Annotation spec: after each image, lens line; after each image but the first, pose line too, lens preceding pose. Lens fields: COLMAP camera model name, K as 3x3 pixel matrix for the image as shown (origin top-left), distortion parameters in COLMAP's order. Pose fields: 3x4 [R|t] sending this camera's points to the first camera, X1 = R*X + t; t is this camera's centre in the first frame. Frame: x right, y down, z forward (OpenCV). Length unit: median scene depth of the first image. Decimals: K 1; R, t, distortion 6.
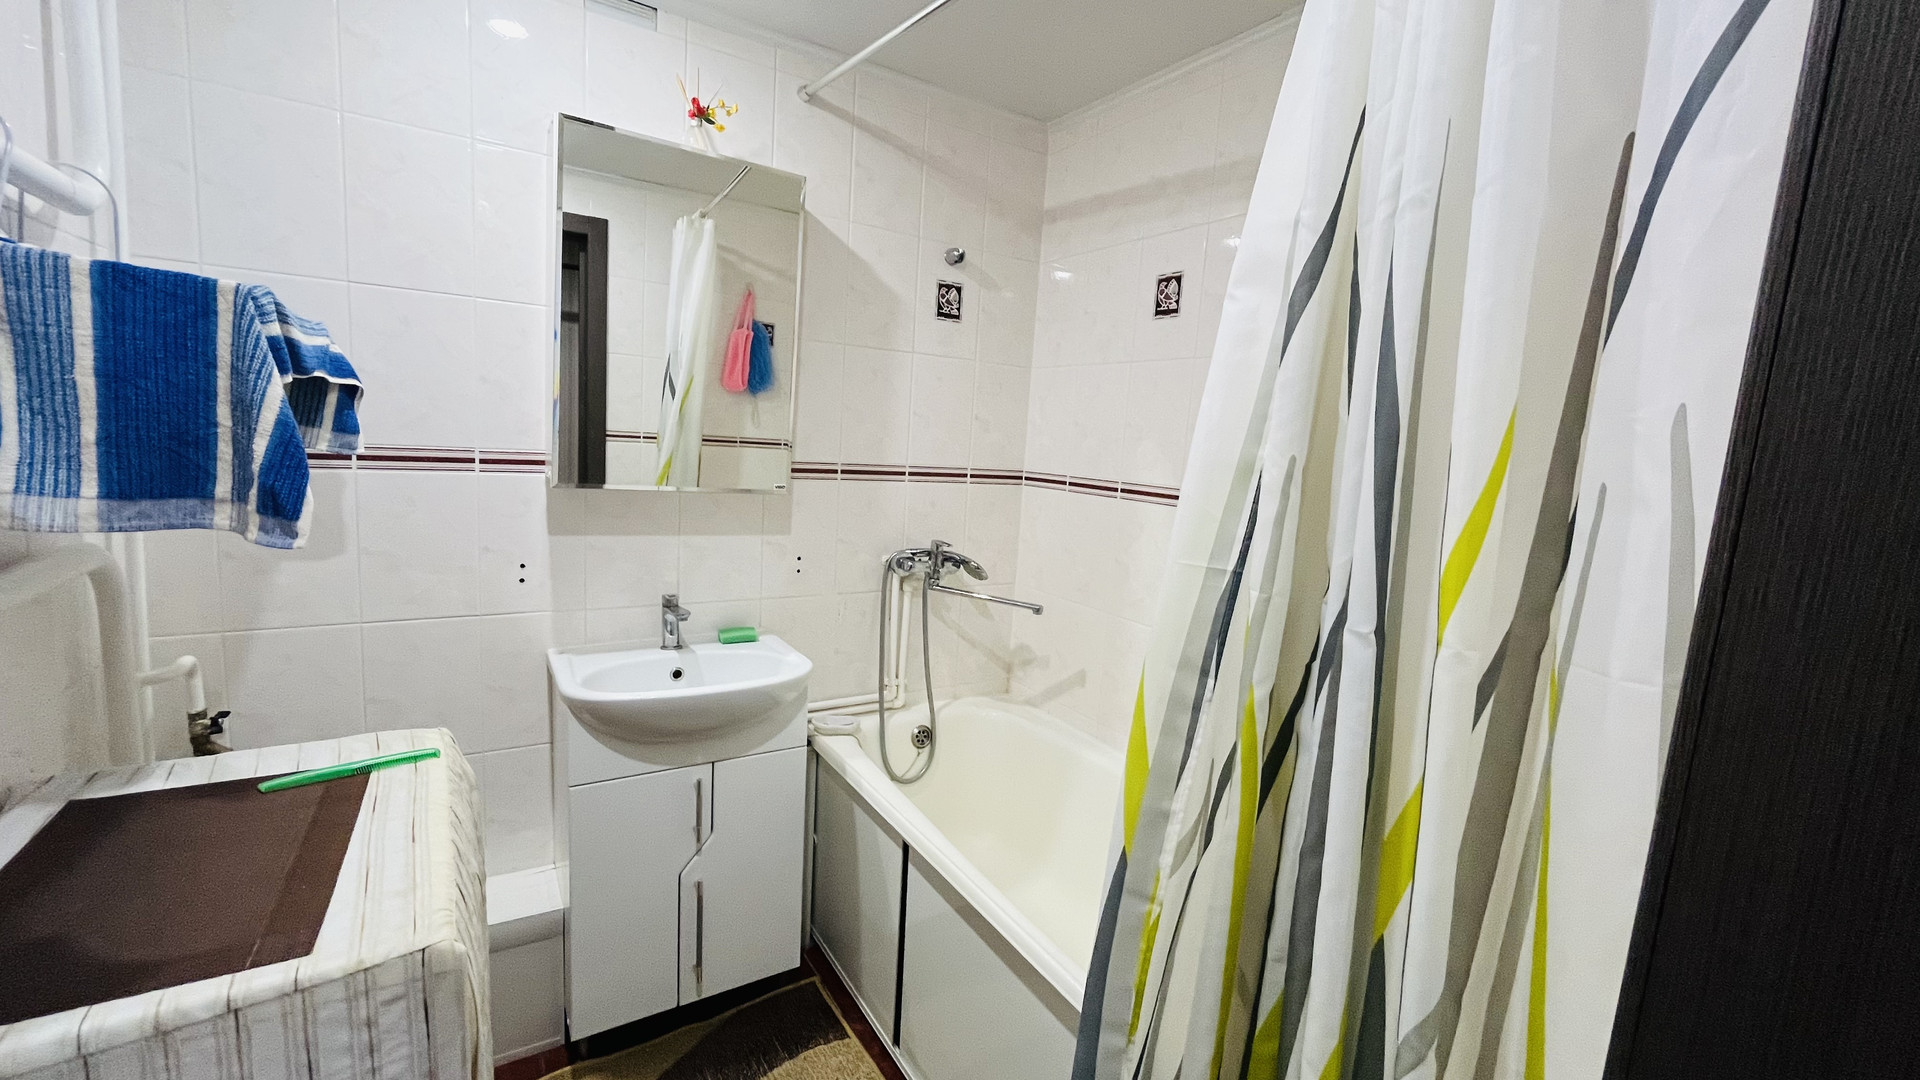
lens RADIAL K [[773.6, 0, 954.0], [0, 773.6, 542.7], [0, 0, 1]] dist [-0.002761, -0.000127]
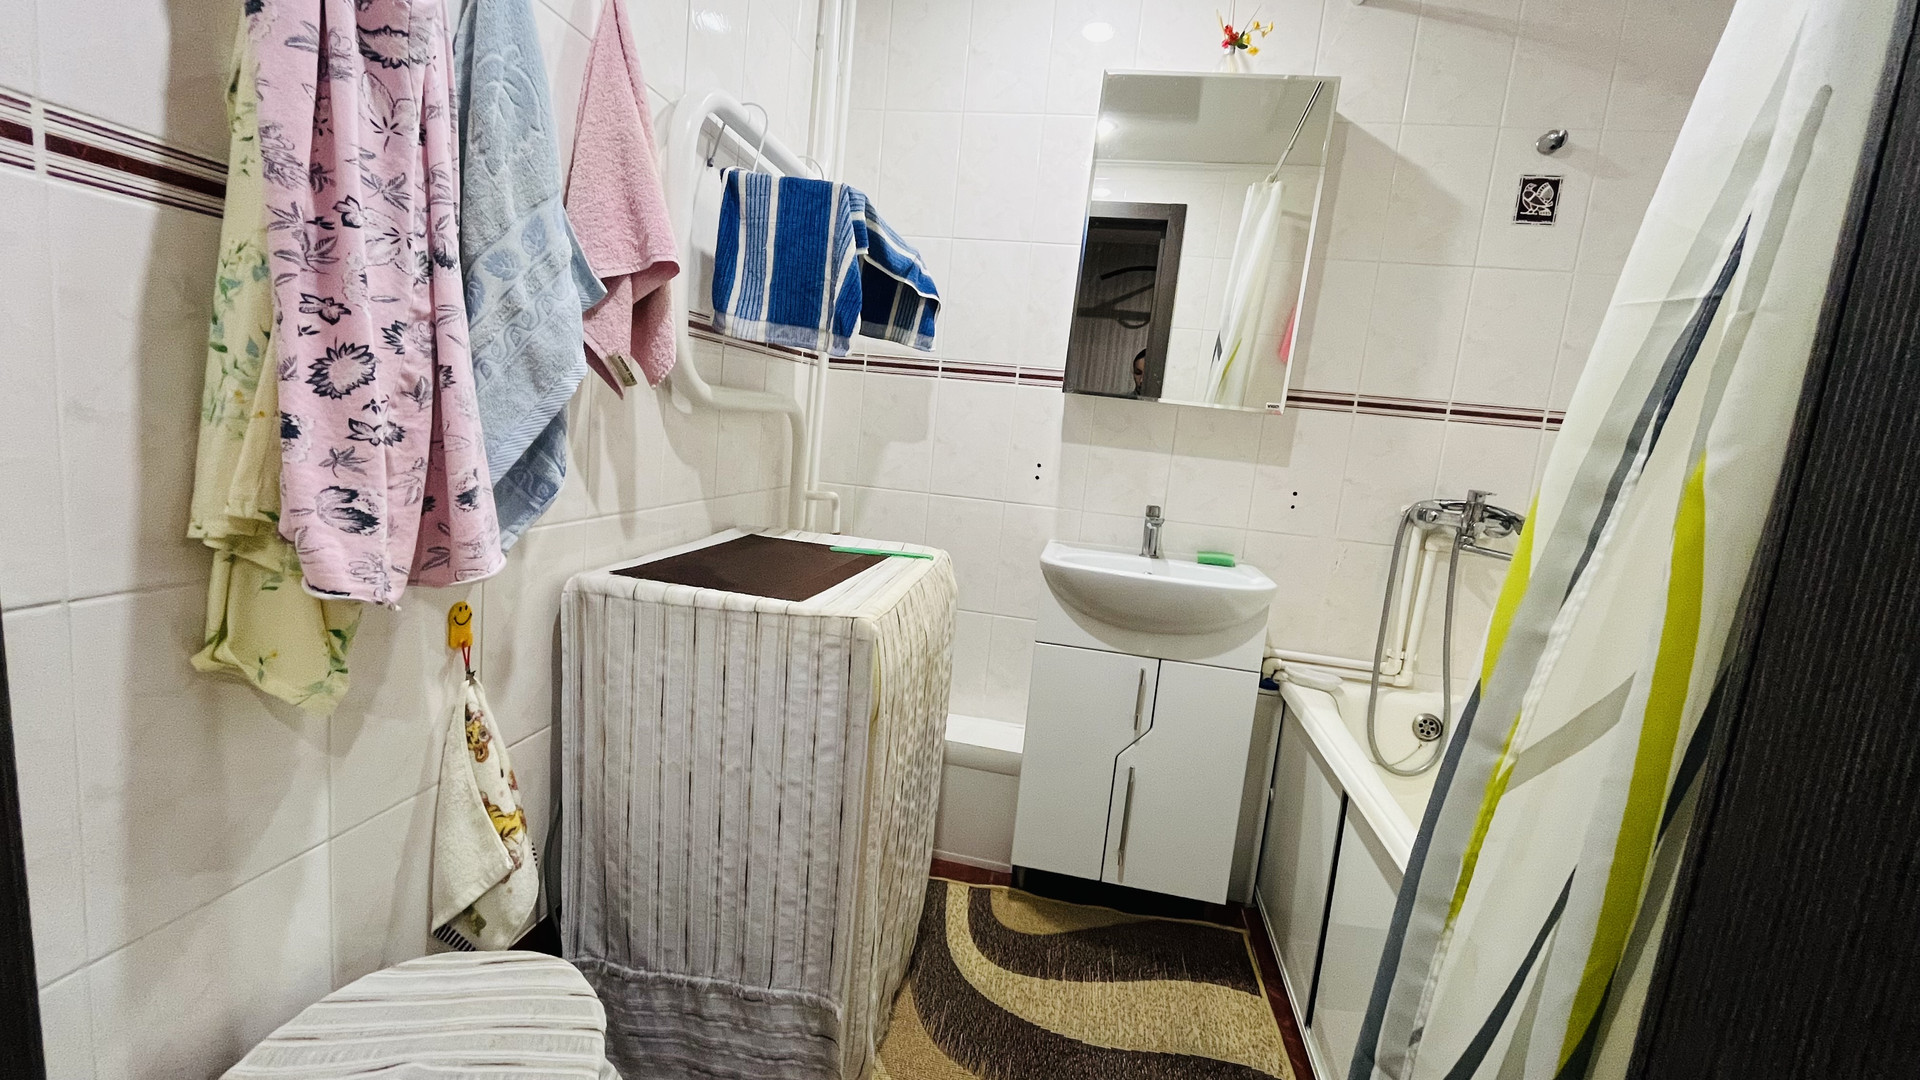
lens RADIAL K [[773.6, 0, 952.8], [0, 773.6, 542.4], [0, 0, 1]] dist [-0.002761, -0.000127]
pose [[0.732021, 0.107247, -0.672788, 0.162666], [-0.138119, 0.990387, 0.007595, 0.155138], [0.667135, 0.087365, 0.739796, 0.030712]]
